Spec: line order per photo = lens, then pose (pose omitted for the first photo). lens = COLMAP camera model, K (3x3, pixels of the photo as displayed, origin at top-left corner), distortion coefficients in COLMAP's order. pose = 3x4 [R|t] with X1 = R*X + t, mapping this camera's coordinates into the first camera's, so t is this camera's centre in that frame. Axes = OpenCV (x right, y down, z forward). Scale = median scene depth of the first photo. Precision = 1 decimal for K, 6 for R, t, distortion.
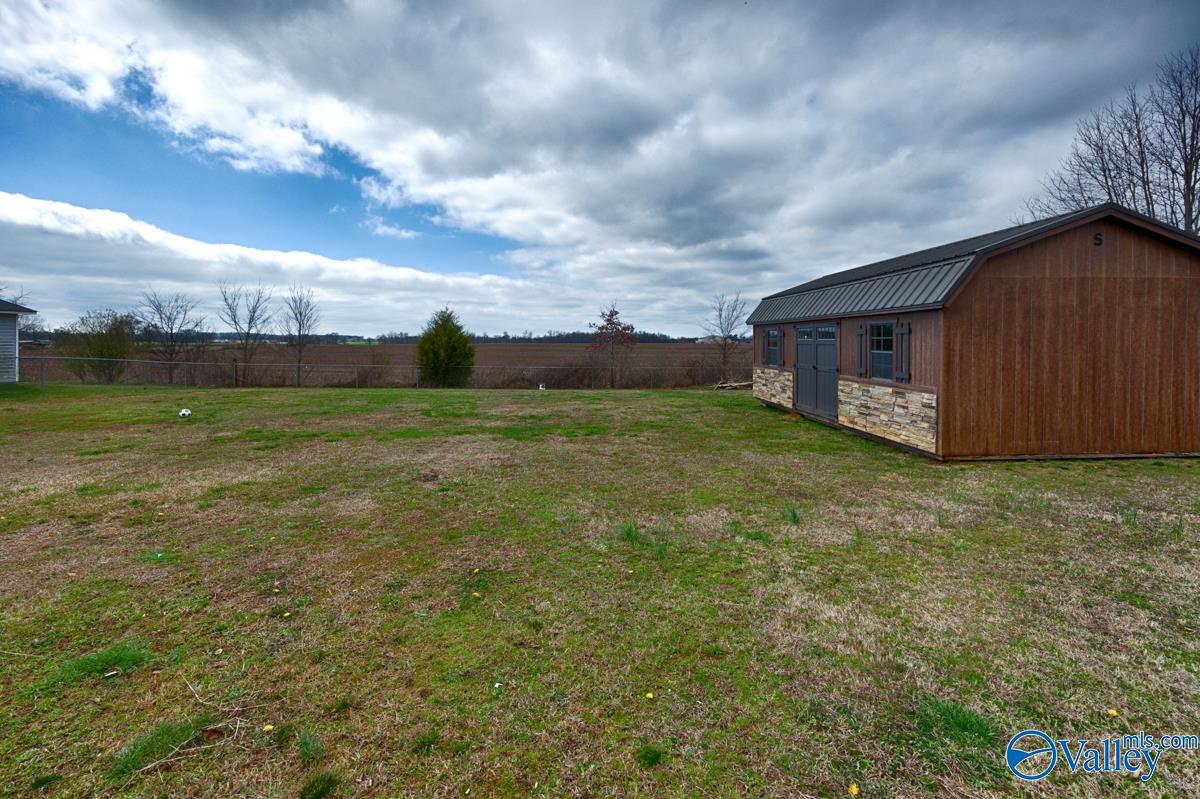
lens RADIAL K [[511.0, 0, 595.5], [0, 511.0, 343.7], [0, 0, 1]] dist [-0.000428, -0.000064]
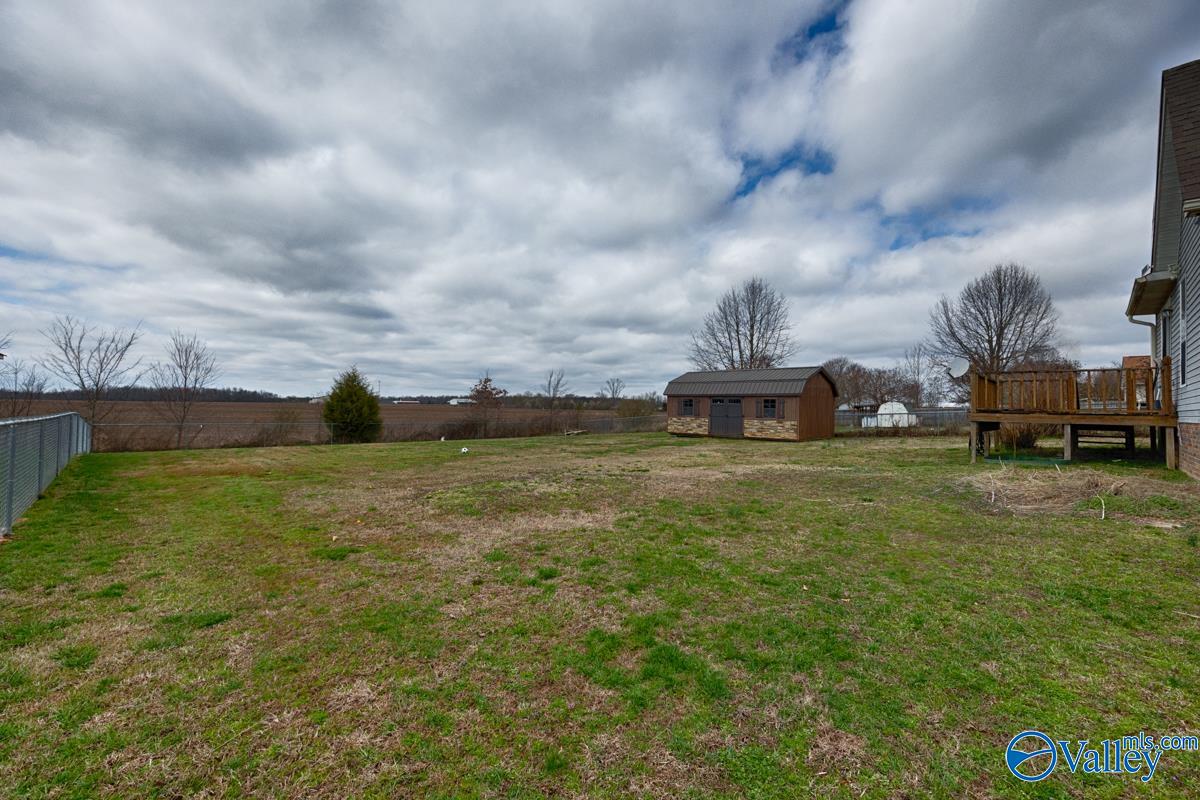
lens RADIAL K [[520.9, 0, 600.0], [0, 520.9, 400.0], [0, 0, 1]] dist [0.000572, 0.000086]
pose [[0.727158, 0.015136, 0.686303, -1.957546], [-0.008548, 0.999879, -0.012995, 0.013585], [-0.686417, 0.003582, 0.727200, -0.428045]]
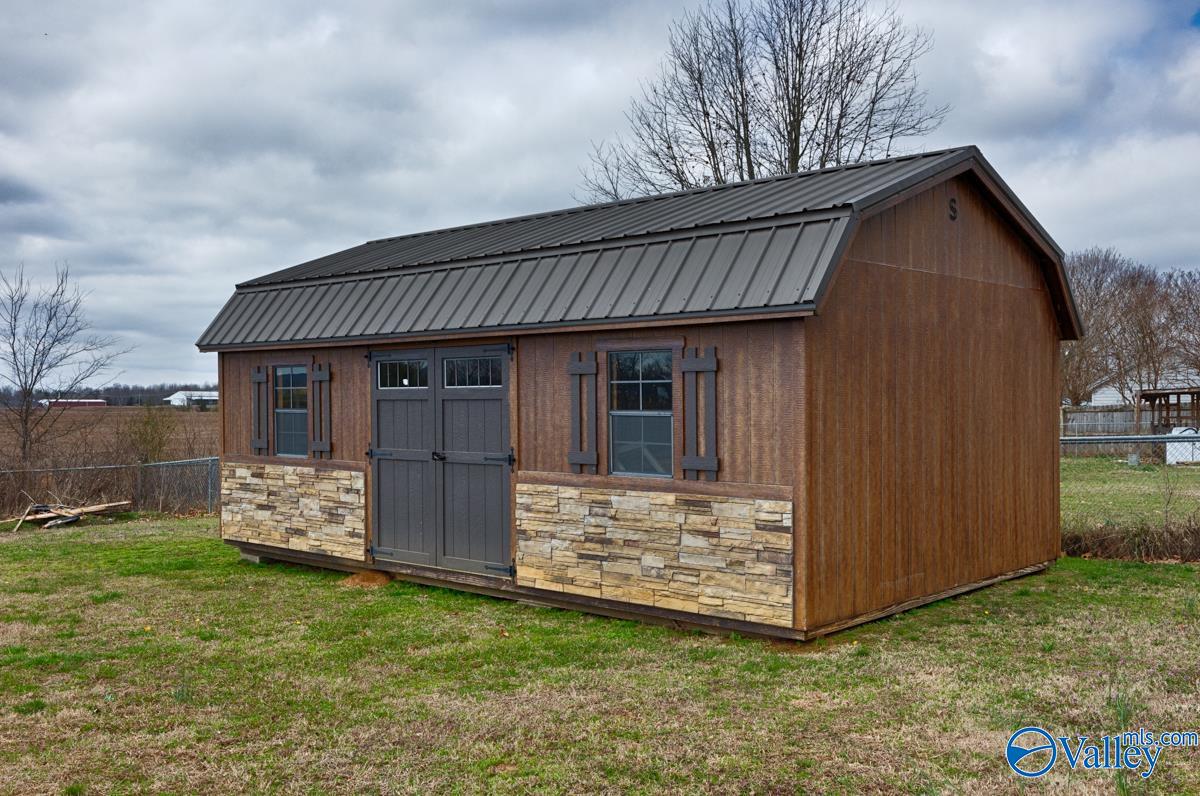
lens RADIAL K [[1155.0, 0, 600.0], [0, 1155.0, 398.0], [0, 0, 1]] dist [0.022516, 0.003760]
pose [[0.707569, -0.001718, 0.706643, -0.160164], [0.007777, 0.999955, -0.005356, 0.007154], [-0.706602, 0.009285, 0.707550, 0.290503]]
